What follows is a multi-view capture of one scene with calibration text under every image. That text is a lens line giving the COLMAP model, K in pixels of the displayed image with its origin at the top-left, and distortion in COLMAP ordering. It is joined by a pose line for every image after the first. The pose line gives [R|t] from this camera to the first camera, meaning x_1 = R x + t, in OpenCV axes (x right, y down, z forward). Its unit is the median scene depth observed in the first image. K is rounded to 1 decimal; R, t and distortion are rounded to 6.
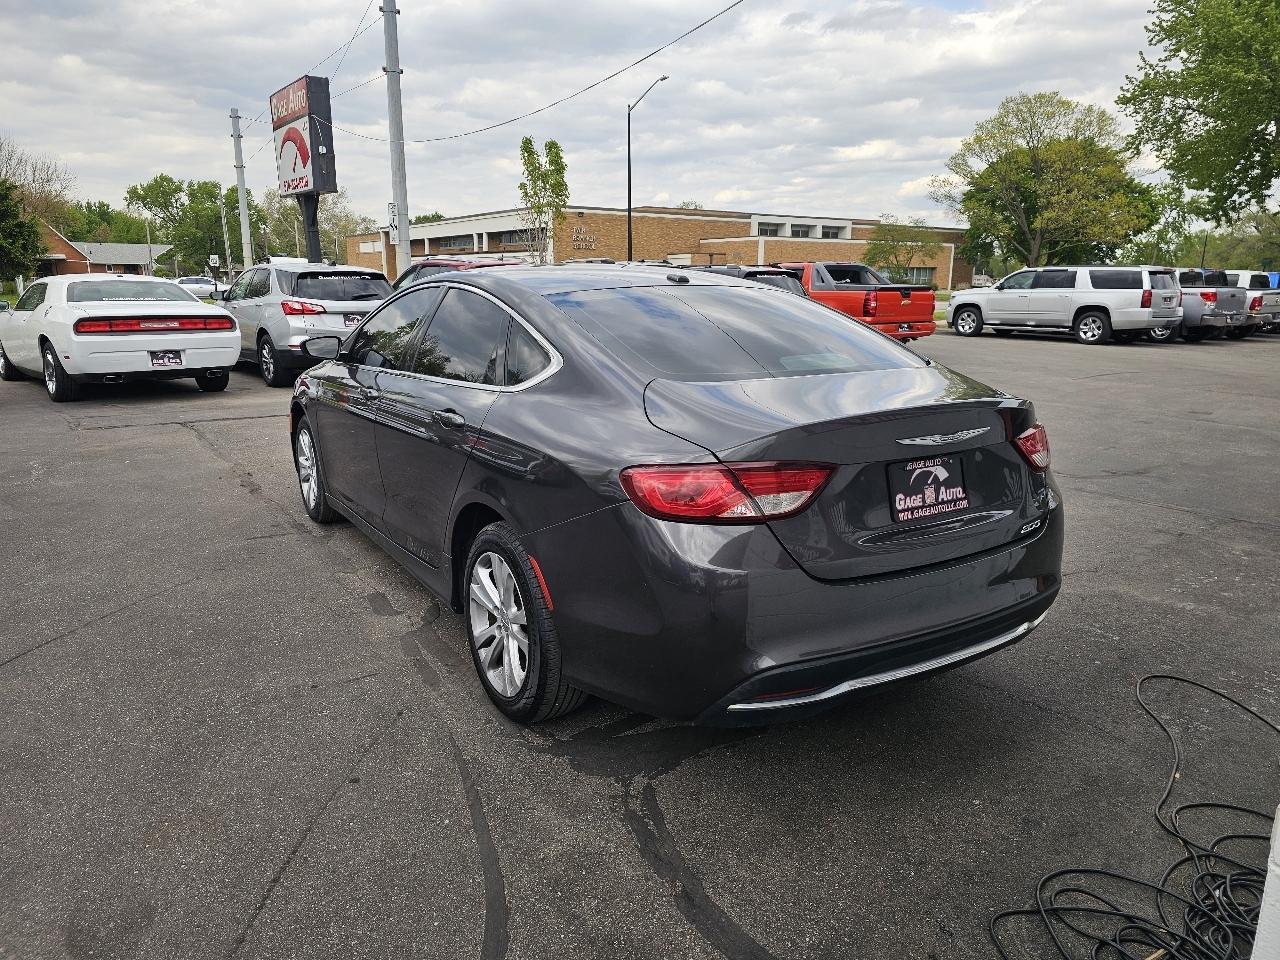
lens RADIAL K [[854.1, 0, 627.3], [0, 854.1, 464.4], [0, 0, 1]] dist [0.060846, -0.052136]
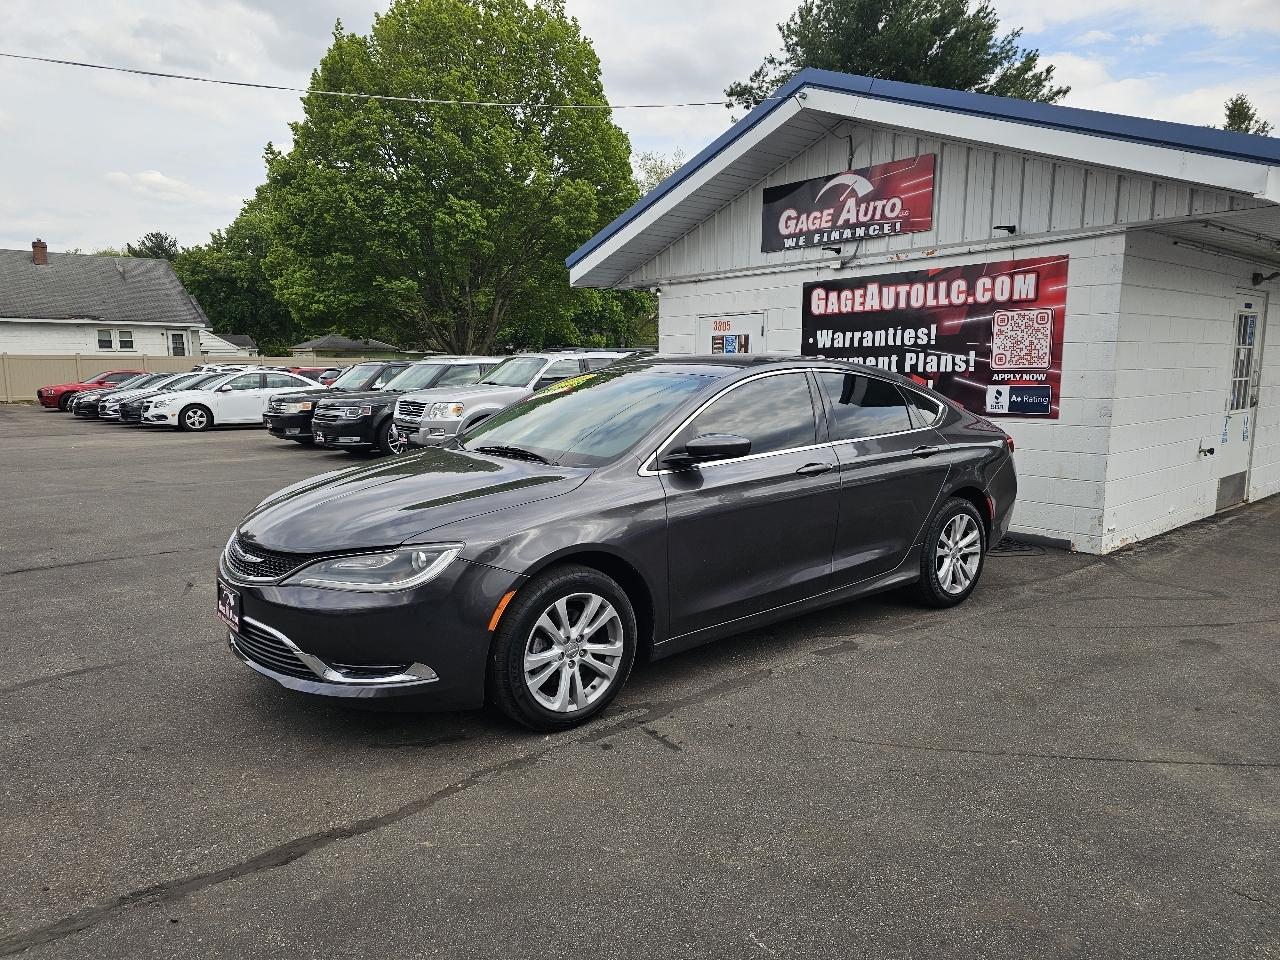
lens RADIAL K [[854.1, 0, 626.9], [0, 854.1, 492.1], [0, 0, 1]] dist [0.060846, -0.052136]
pose [[-0.113643, -0.152743, 0.981710, -0.254564], [0.211508, 0.961741, 0.174121, -0.055826], [-0.970747, 0.227427, -0.076989, 0.249304]]
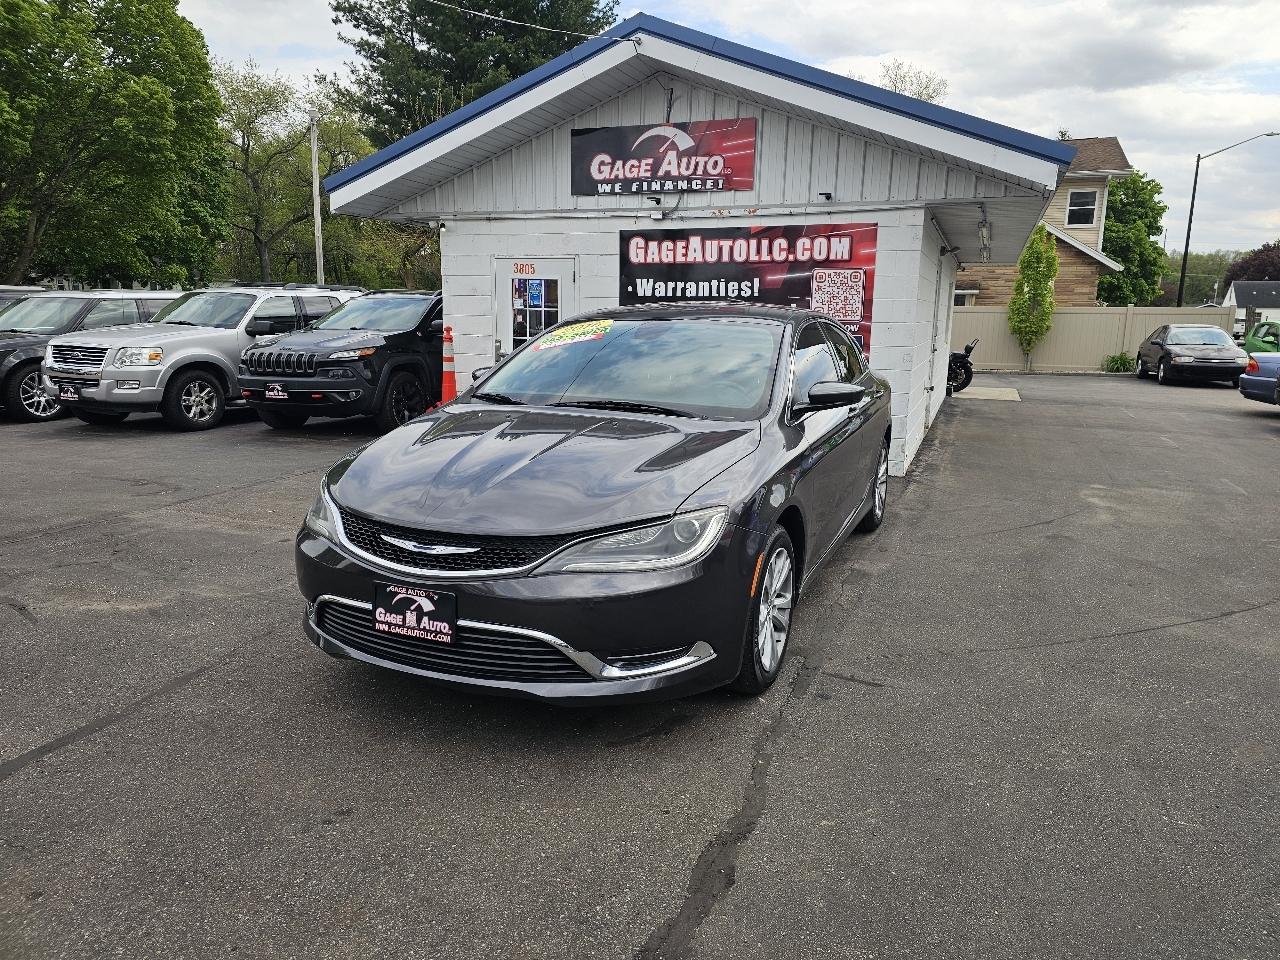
lens RADIAL K [[854.1, 0, 648.1], [0, 854.1, 480.3], [0, 0, 1]] dist [0.060846, -0.052136]
pose [[-0.571093, -0.174662, 0.802088, -0.207134], [0.150929, 0.938102, 0.311744, -0.076596], [-0.806891, 0.299093, -0.509382, 0.349204]]
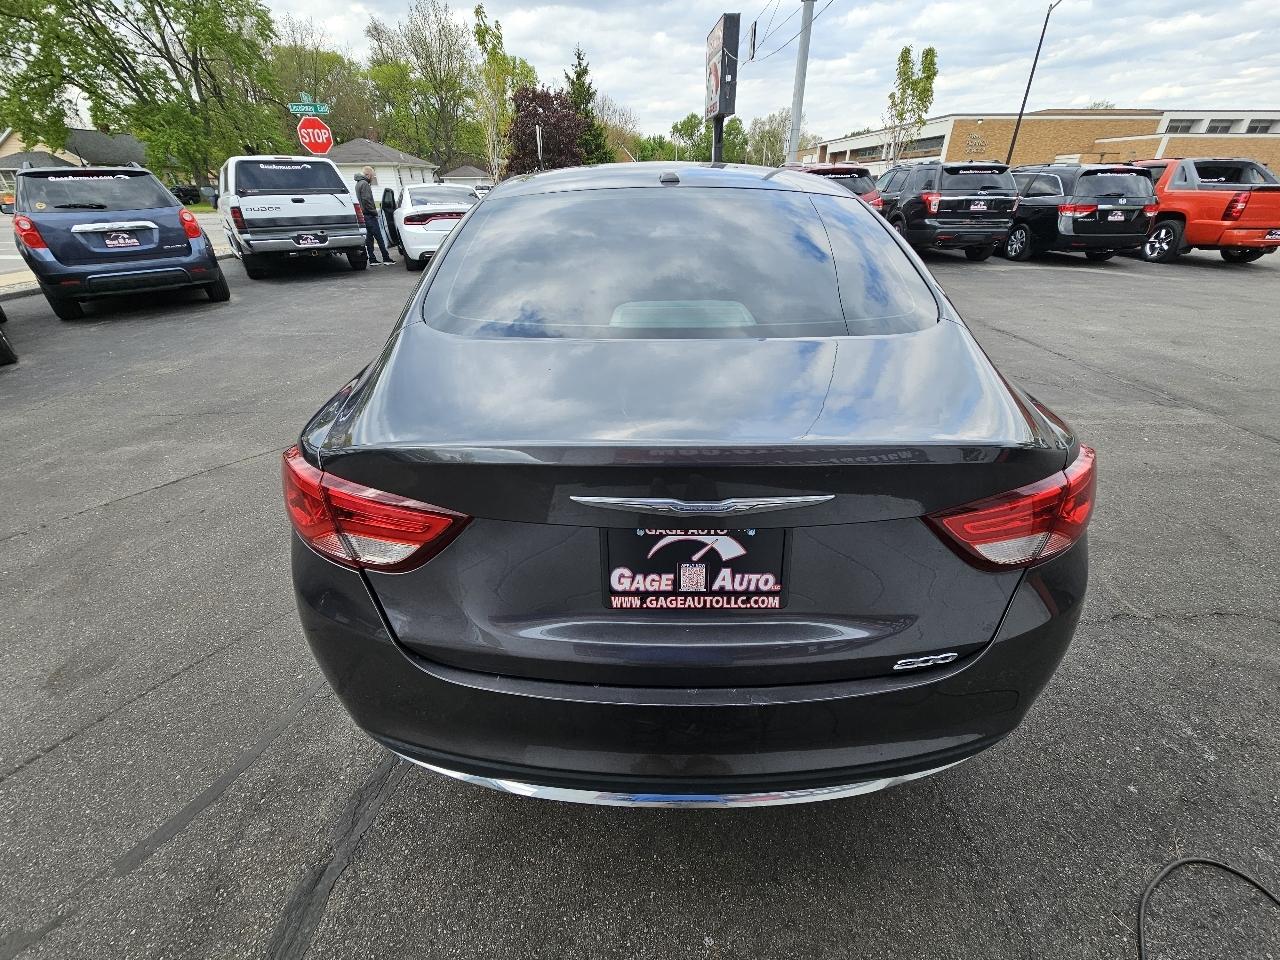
lens RADIAL K [[518.9, 0, 642.0], [0, 518.9, 478.1], [0, 0, 1]] dist [0.002258, -0.001923]
pose [[0.844604, 0.253423, -0.471614, 0.056351], [-0.100684, 0.940345, 0.324983, -0.017184], [0.525838, -0.226998, 0.819735, 0.082629]]
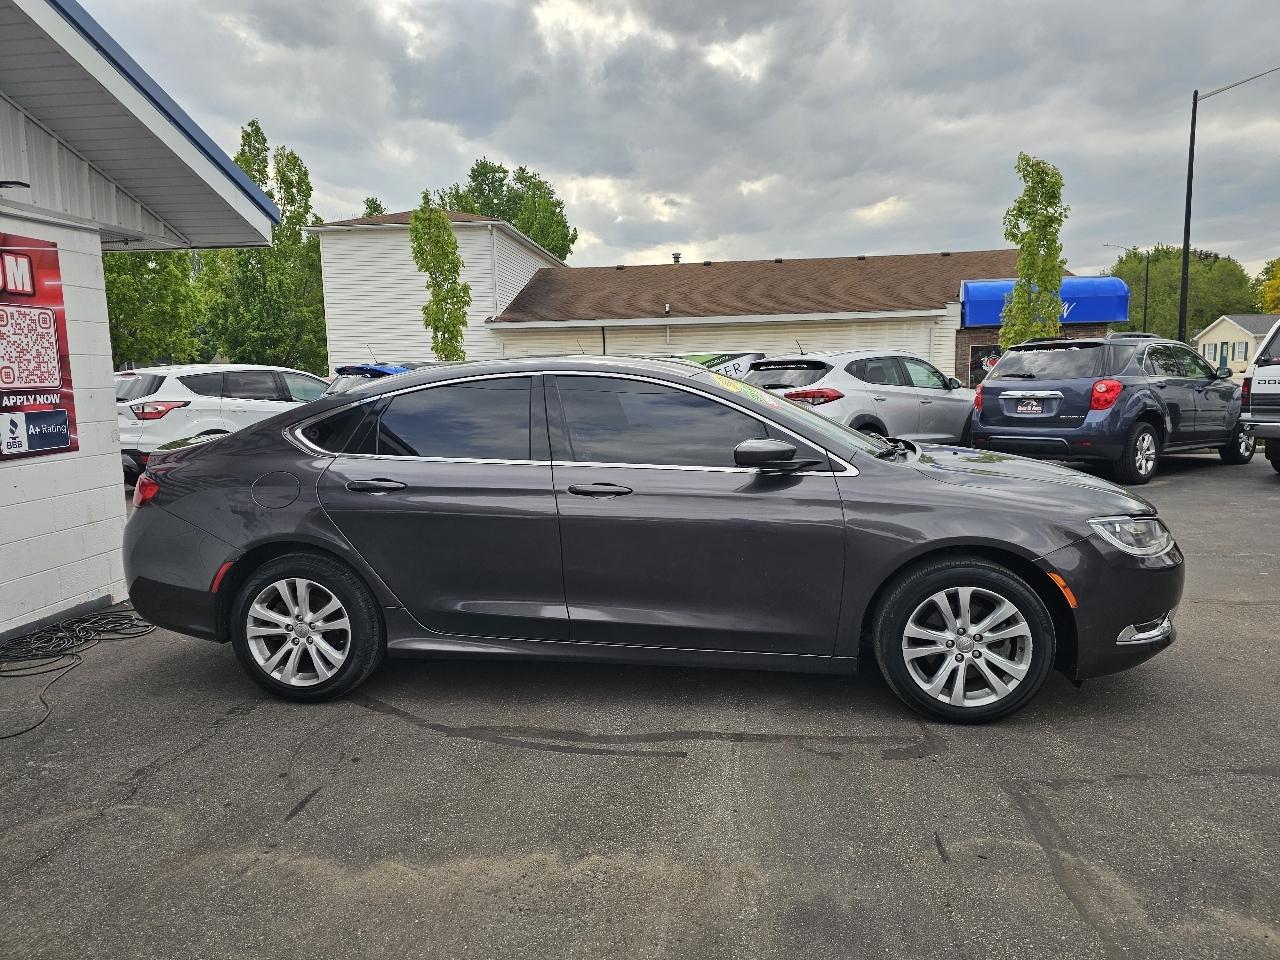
lens RADIAL K [[854.1, 0, 634.5], [0, 854.1, 472.2], [0, 0, 1]] dist [0.060846, -0.052136]
pose [[-0.638522, 0.097650, -0.763383, 0.145487], [-0.142252, 0.959851, 0.241767, -0.070924], [0.756342, 0.262966, -0.598995, 0.341500]]
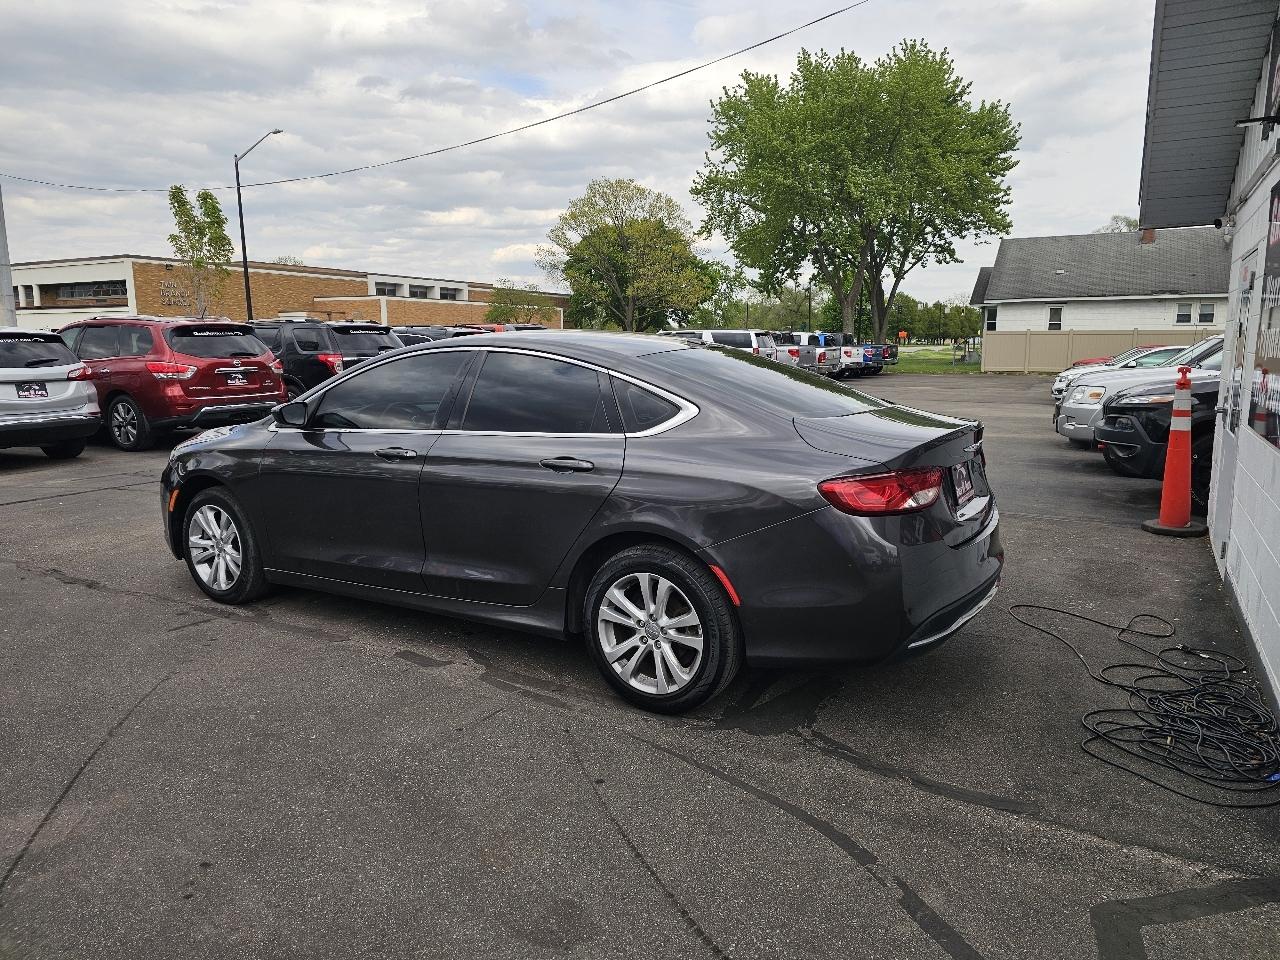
lens RADIAL K [[854.1, 0, 646.4], [0, 854.1, 469.1], [0, 0, 1]] dist [0.060846, -0.052136]
pose [[0.893351, -0.073215, 0.443354, -0.091717], [0.100449, 0.994208, -0.038222, 0.000857], [-0.437988, 0.078680, 0.895531, -0.009031]]
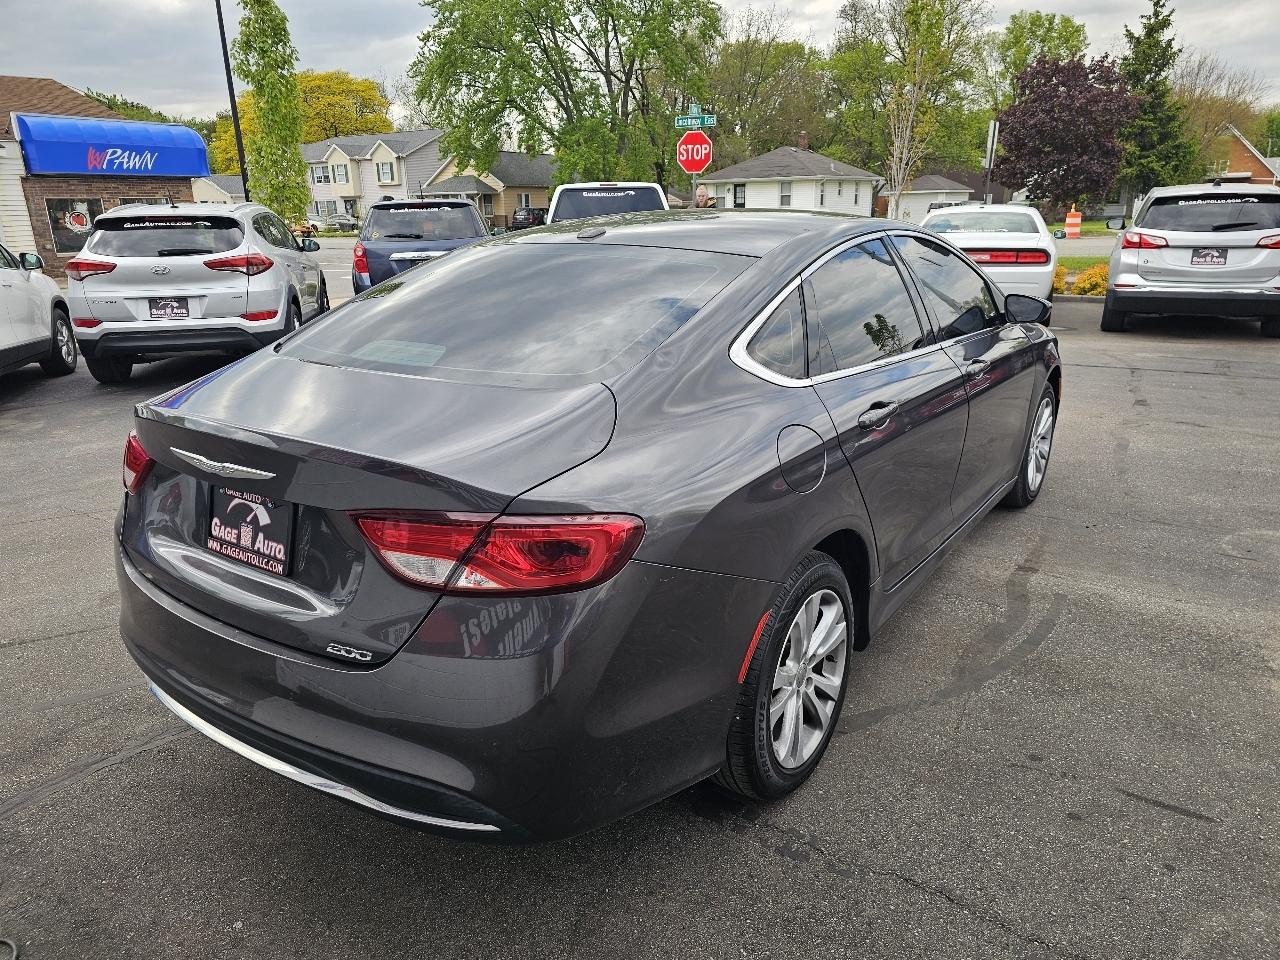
lens RADIAL K [[854.1, 0, 640.9], [0, 854.1, 481.6], [0, 0, 1]] dist [0.060846, -0.052136]
pose [[0.386755, 0.266674, -0.882783, 0.138026], [-0.172685, 0.961285, 0.214733, -0.028512], [0.905870, 0.069394, 0.417832, 0.117637]]
